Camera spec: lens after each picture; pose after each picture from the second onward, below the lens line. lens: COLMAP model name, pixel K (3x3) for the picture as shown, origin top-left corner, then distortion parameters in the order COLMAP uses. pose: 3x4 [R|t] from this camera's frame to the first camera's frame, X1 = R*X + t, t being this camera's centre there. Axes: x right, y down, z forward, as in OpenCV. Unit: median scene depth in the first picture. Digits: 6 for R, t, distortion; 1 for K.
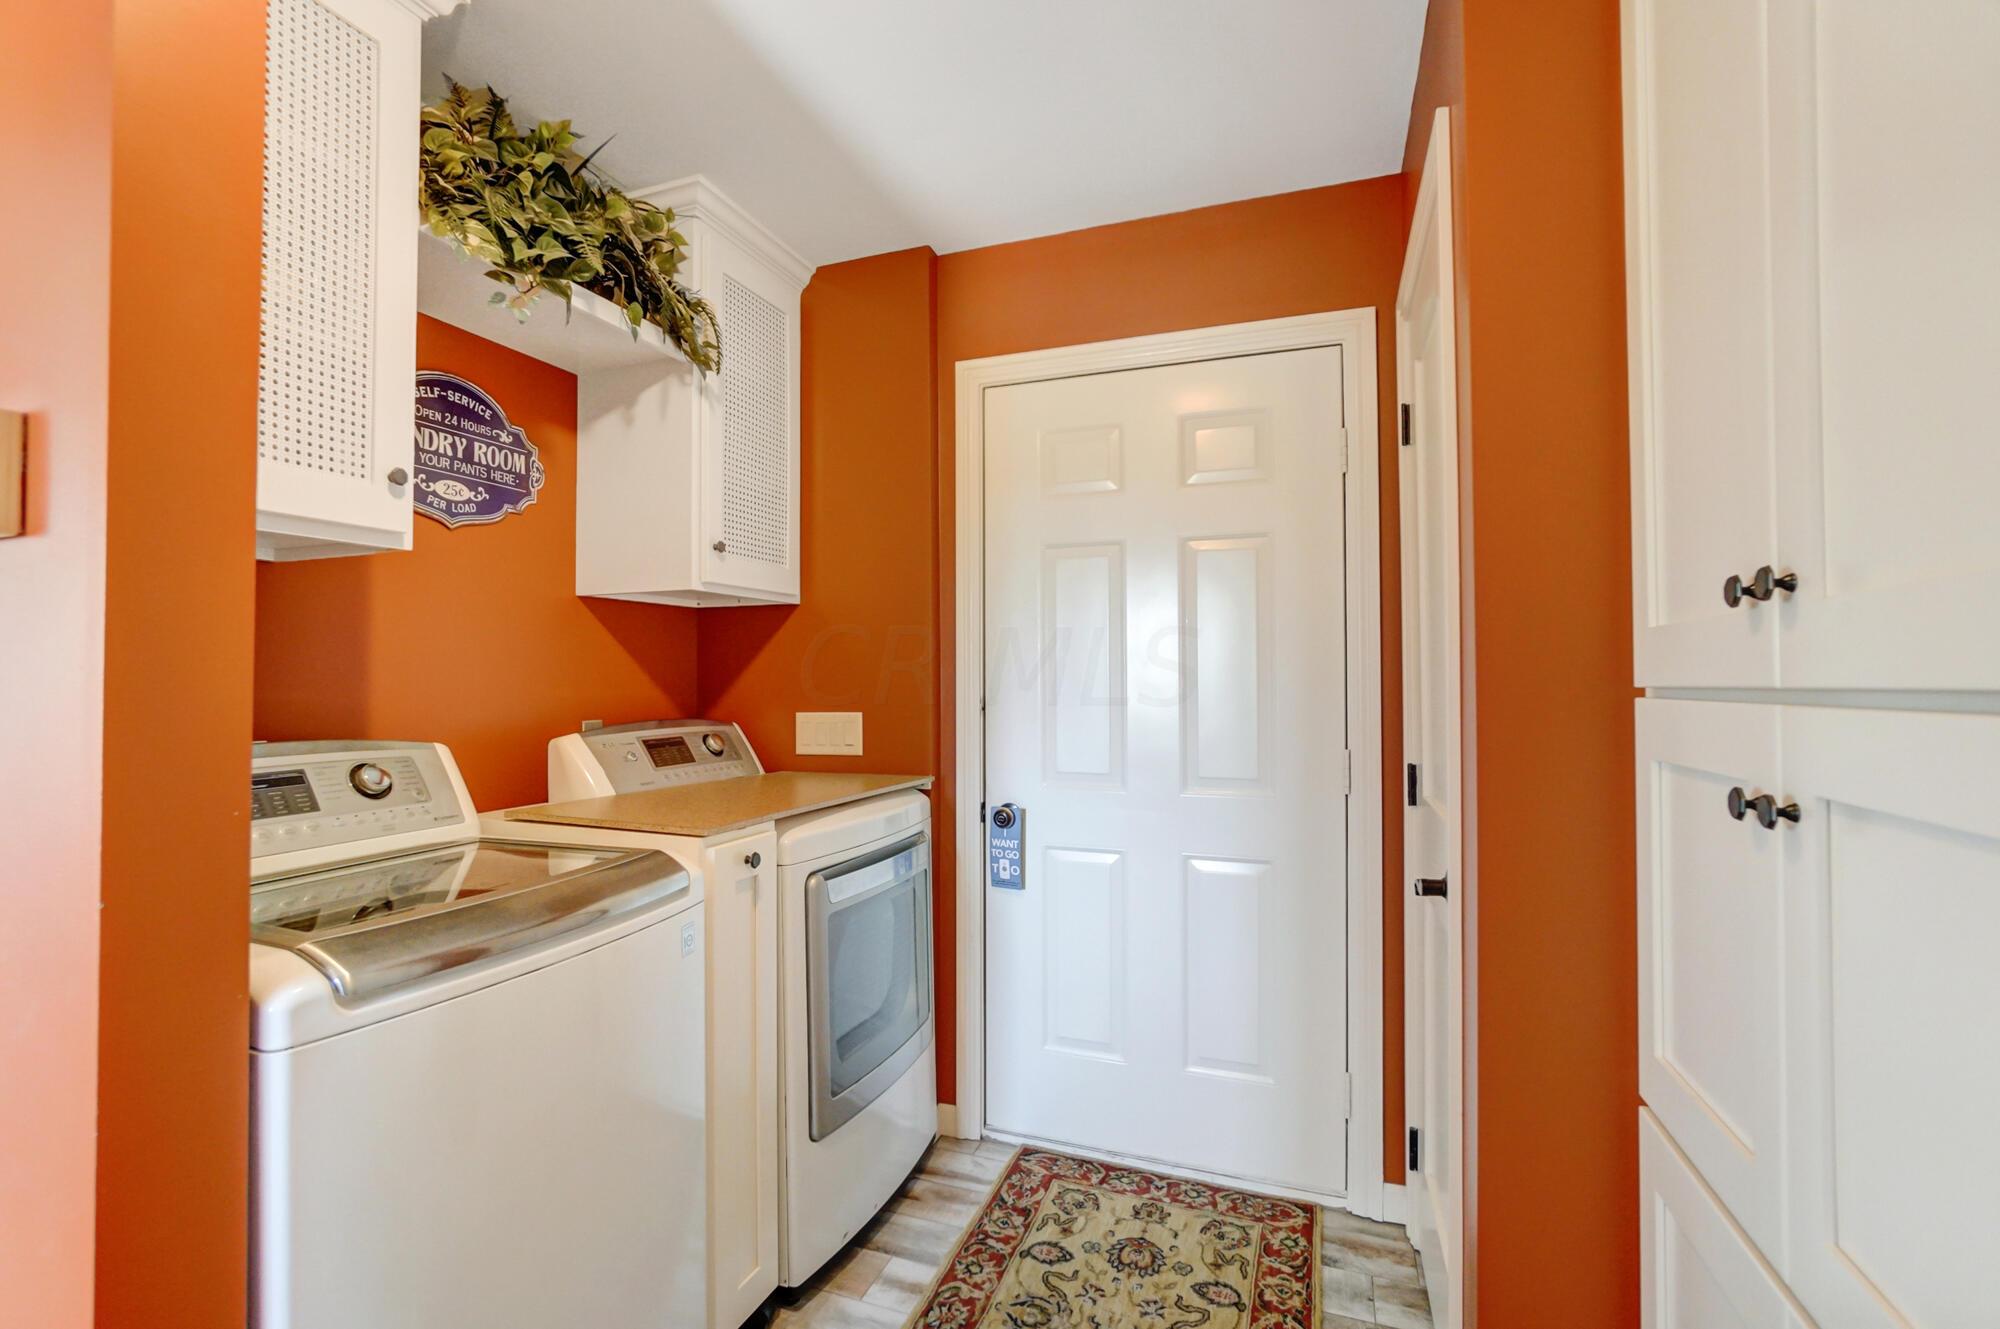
lens RADIAL K [[885.4, 0, 1000.0], [0, 885.4, 664.5], [0, 0, 1]] dist [-0.047369, 0.000226]
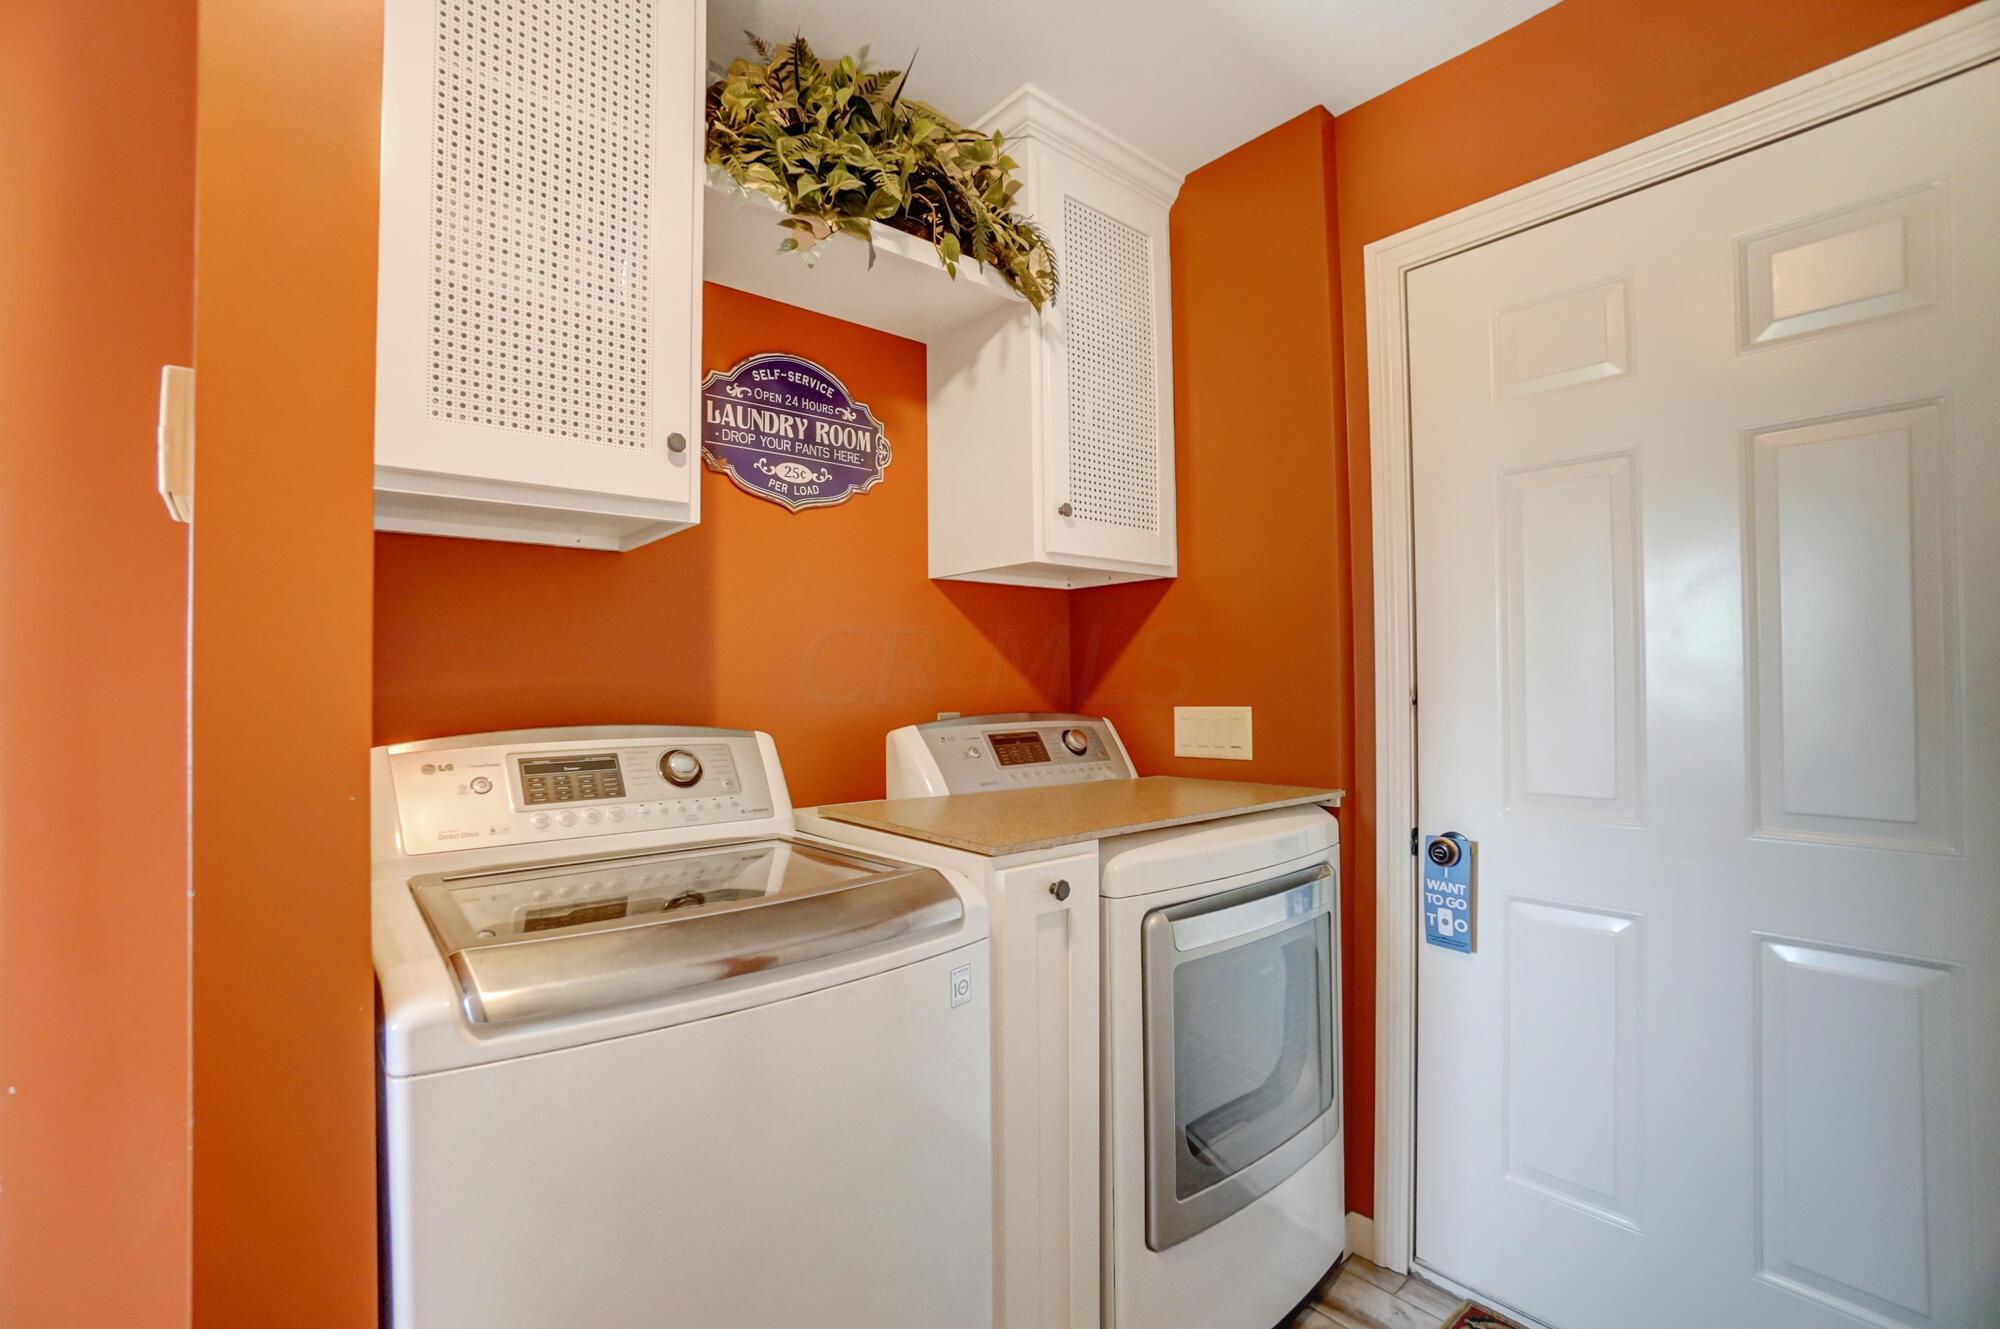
lens RADIAL K [[888.5, 0, 980.2], [0, 888.5, 671.8], [0, 0, 1]] dist [-0.070472, 0.026048]
pose [[0.866645, -0.009646, -0.498832, 0.038735], [0.013218, 0.999906, 0.003628, 0.020069], [0.498750, -0.009738, 0.866691, 0.224615]]
